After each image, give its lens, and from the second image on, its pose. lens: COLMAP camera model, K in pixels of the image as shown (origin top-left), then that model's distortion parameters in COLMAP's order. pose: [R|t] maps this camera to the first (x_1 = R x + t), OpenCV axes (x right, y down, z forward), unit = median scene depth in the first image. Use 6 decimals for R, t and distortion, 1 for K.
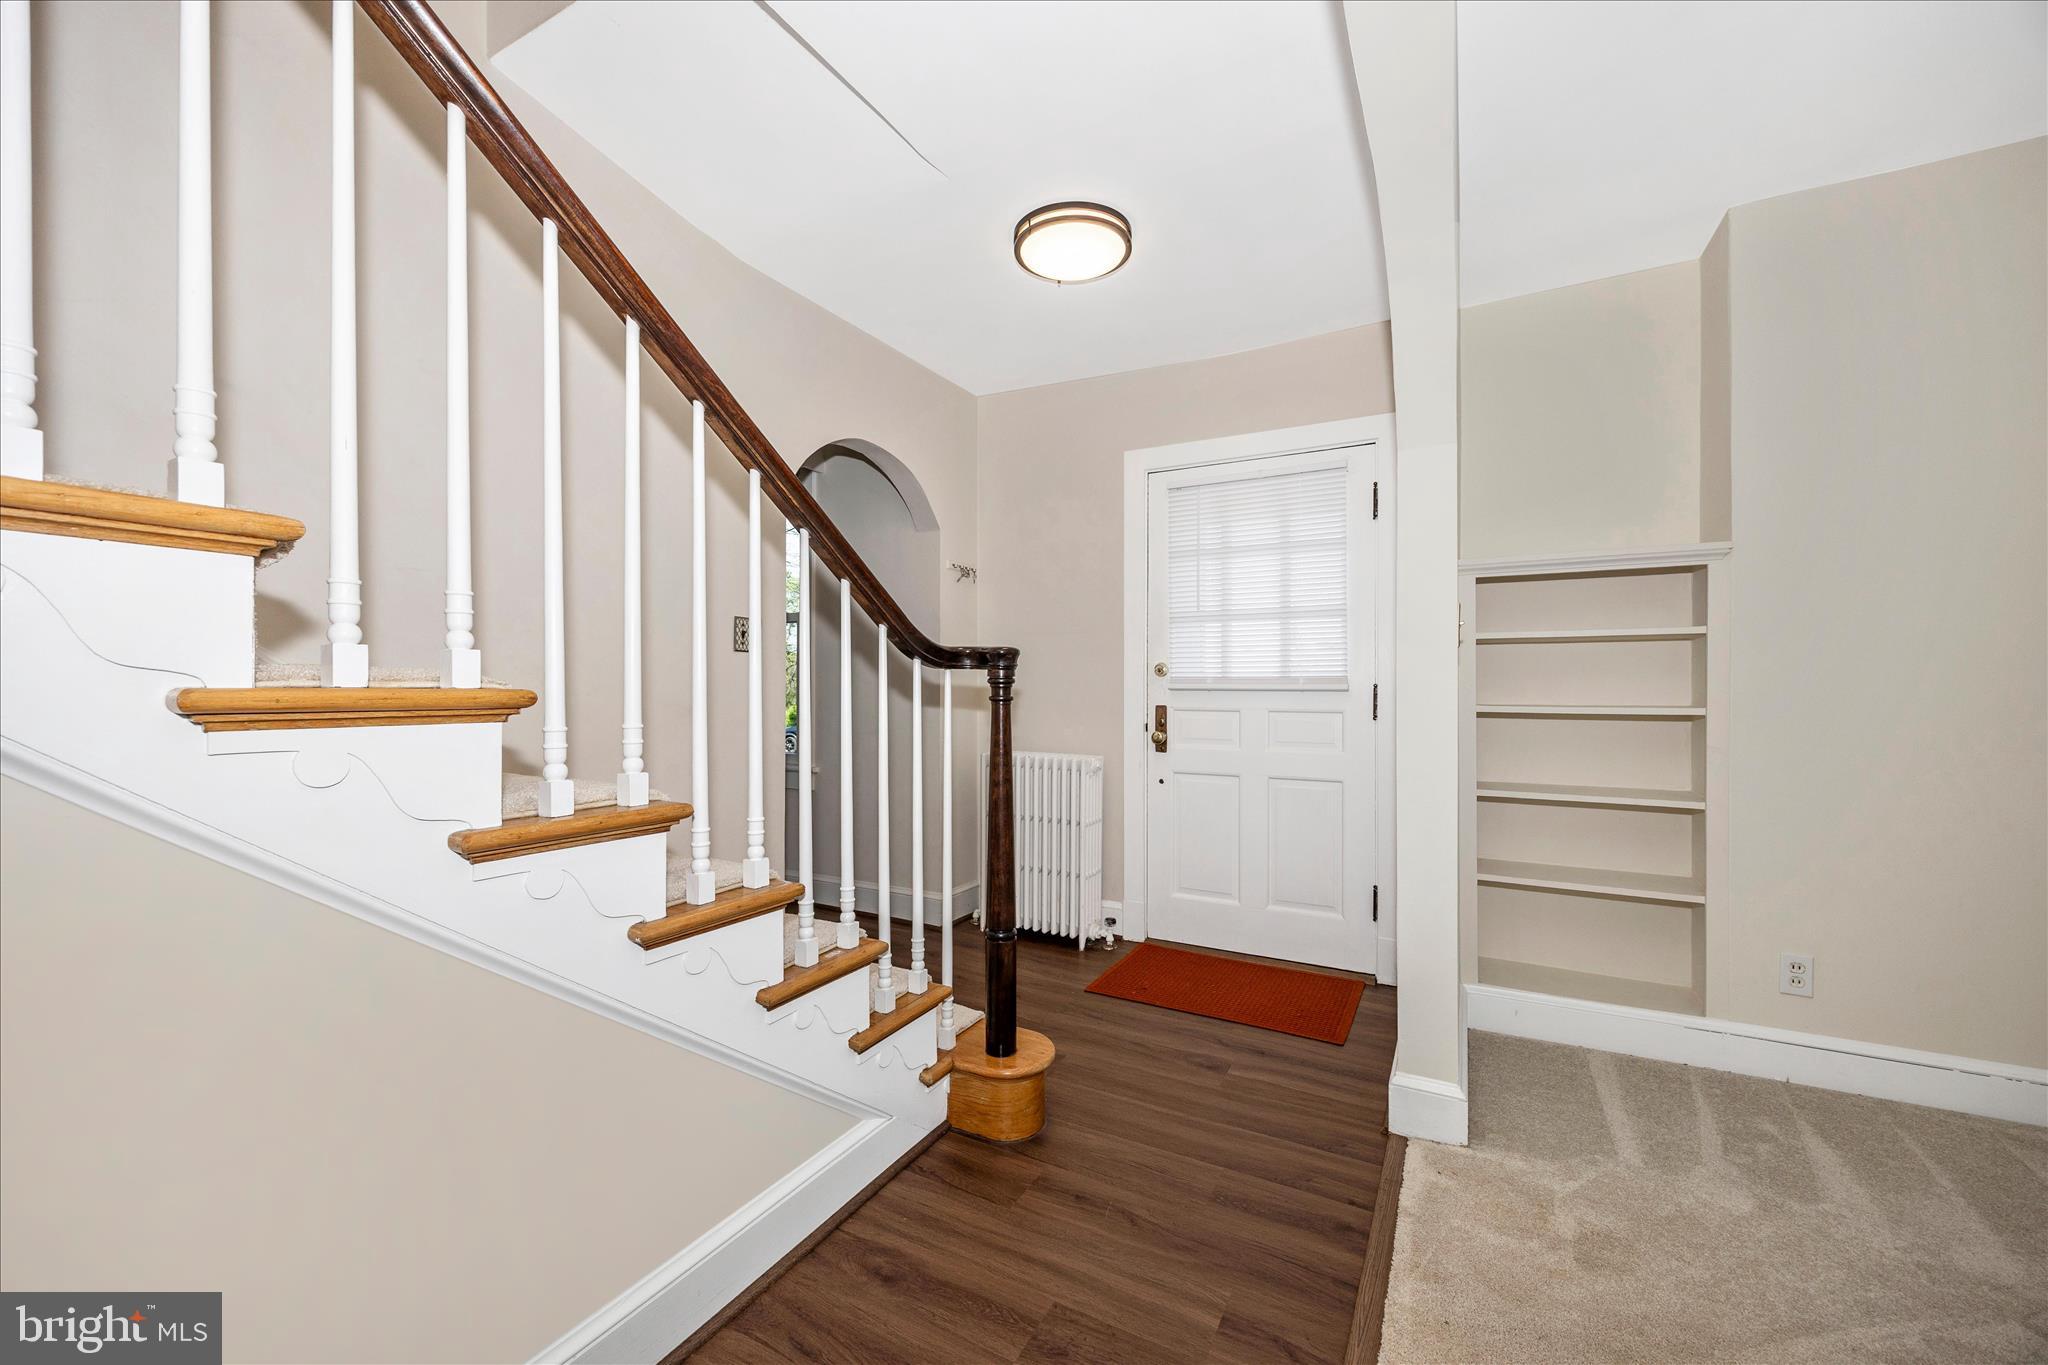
lens RADIAL K [[783.1, 0, 1043.2], [0, 783.1, 684.3], [0, 0, 1]] dist [0.000507, -0.000032]
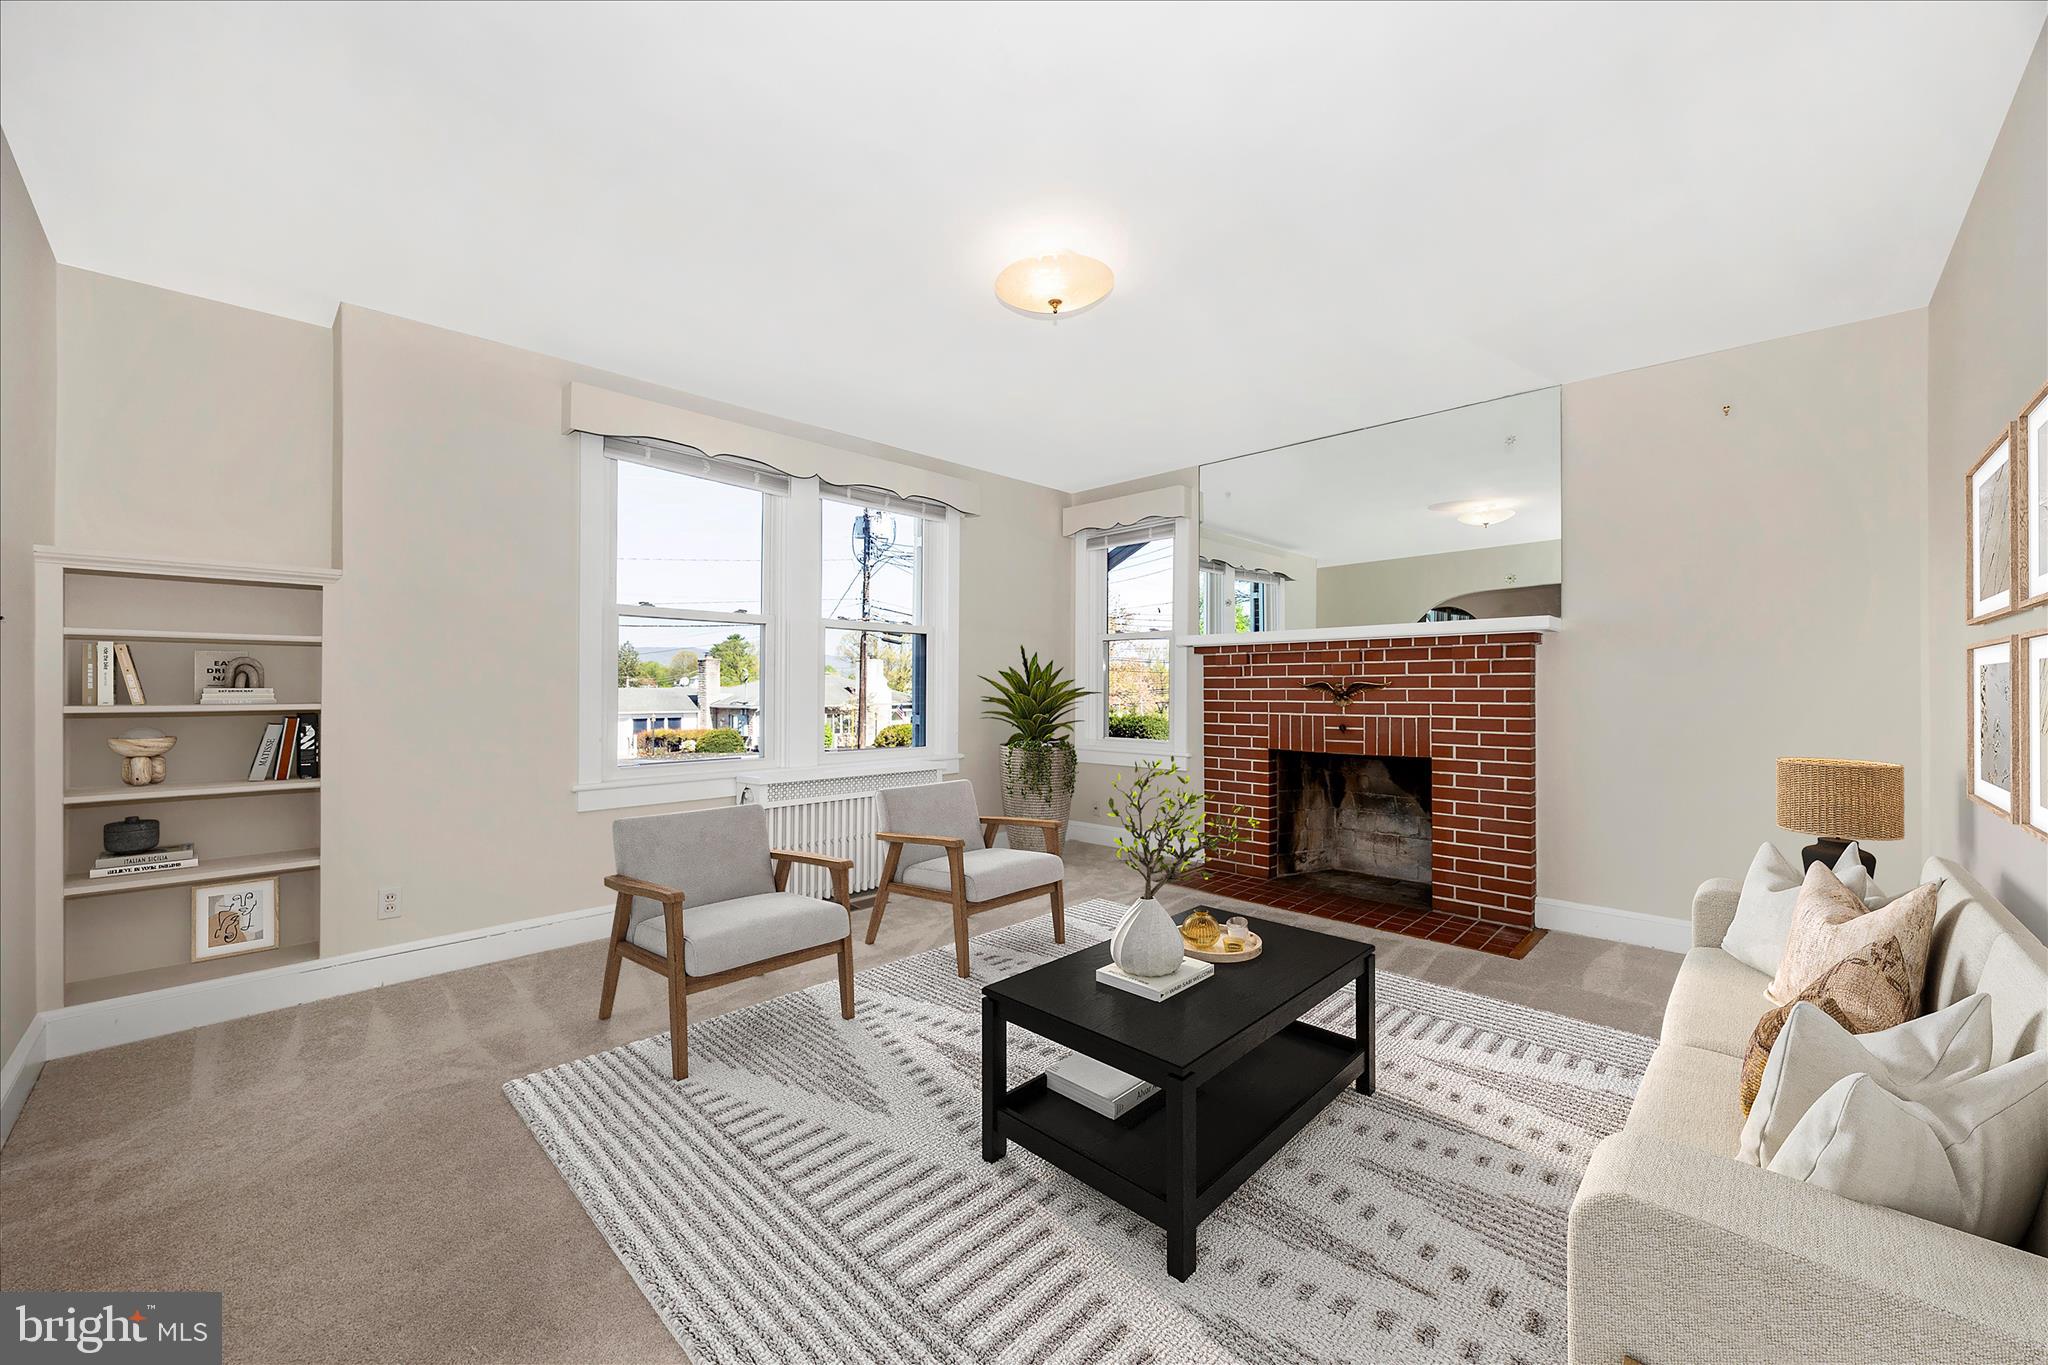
lens RADIAL K [[783.1, 0, 1014.7], [0, 783.1, 683.1], [0, 0, 1]] dist [0.000507, -0.000032]
pose [[0.282866, 0.001594, 0.959158, -0.016412], [-0.002249, 0.999997, -0.000998, -0.003922], [-0.959157, -0.001875, 0.282869, -0.435922]]
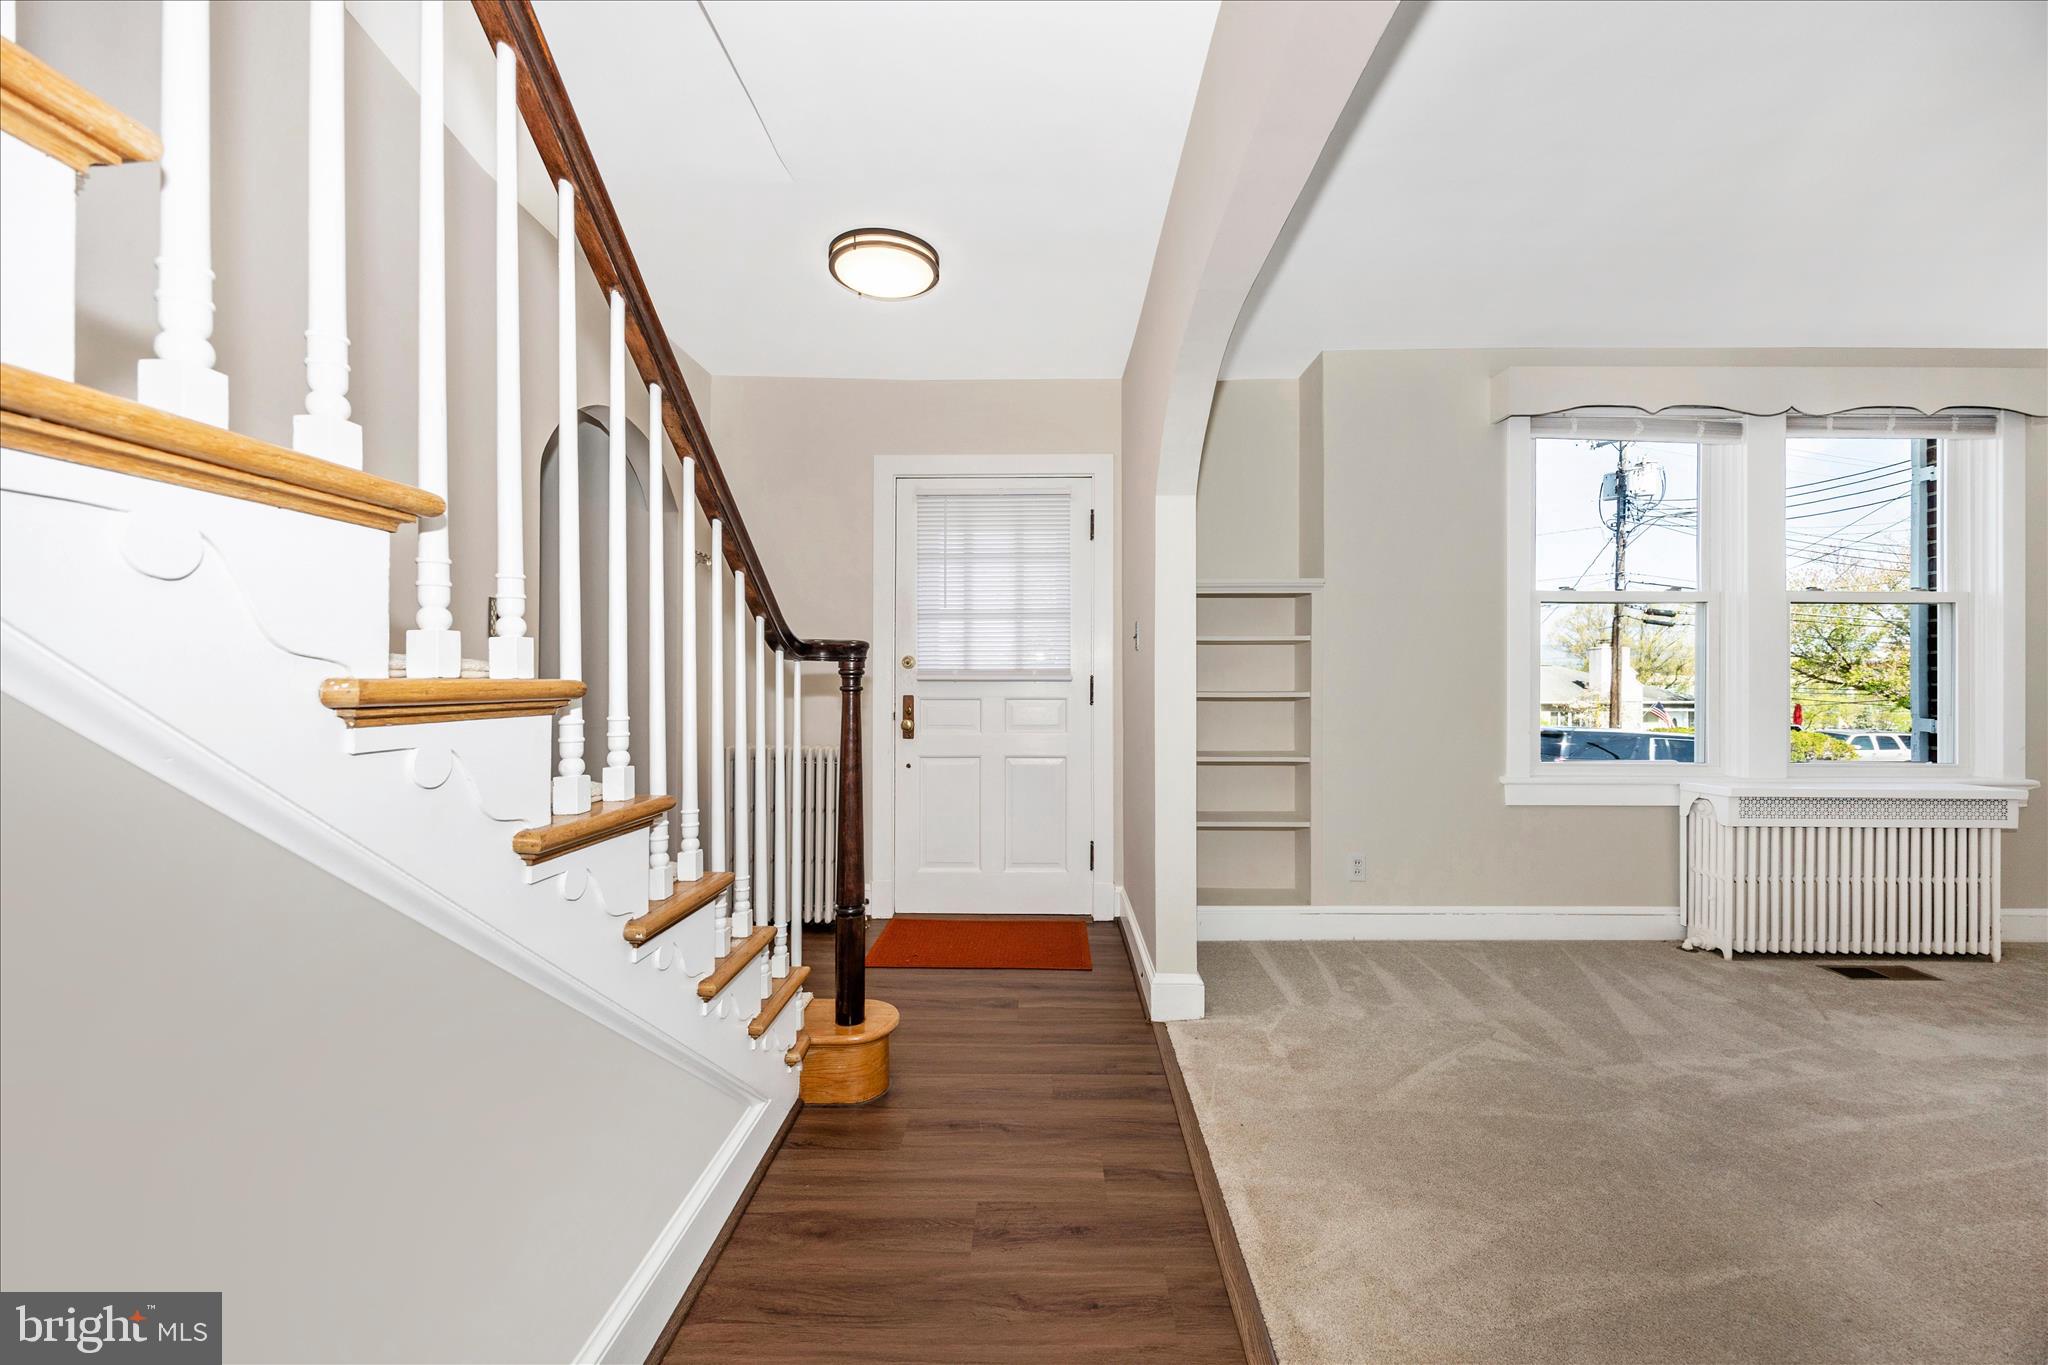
lens RADIAL K [[783.1, 0, 1032.6], [0, 783.1, 679.7], [0, 0, 1]] dist [0.000507, -0.000032]
pose [[0.886248, -0.001591, 0.463208, -0.328410], [-0.000591, 0.999989, 0.004565, 0.000979], [-0.463210, -0.004319, 0.886238, -0.054028]]
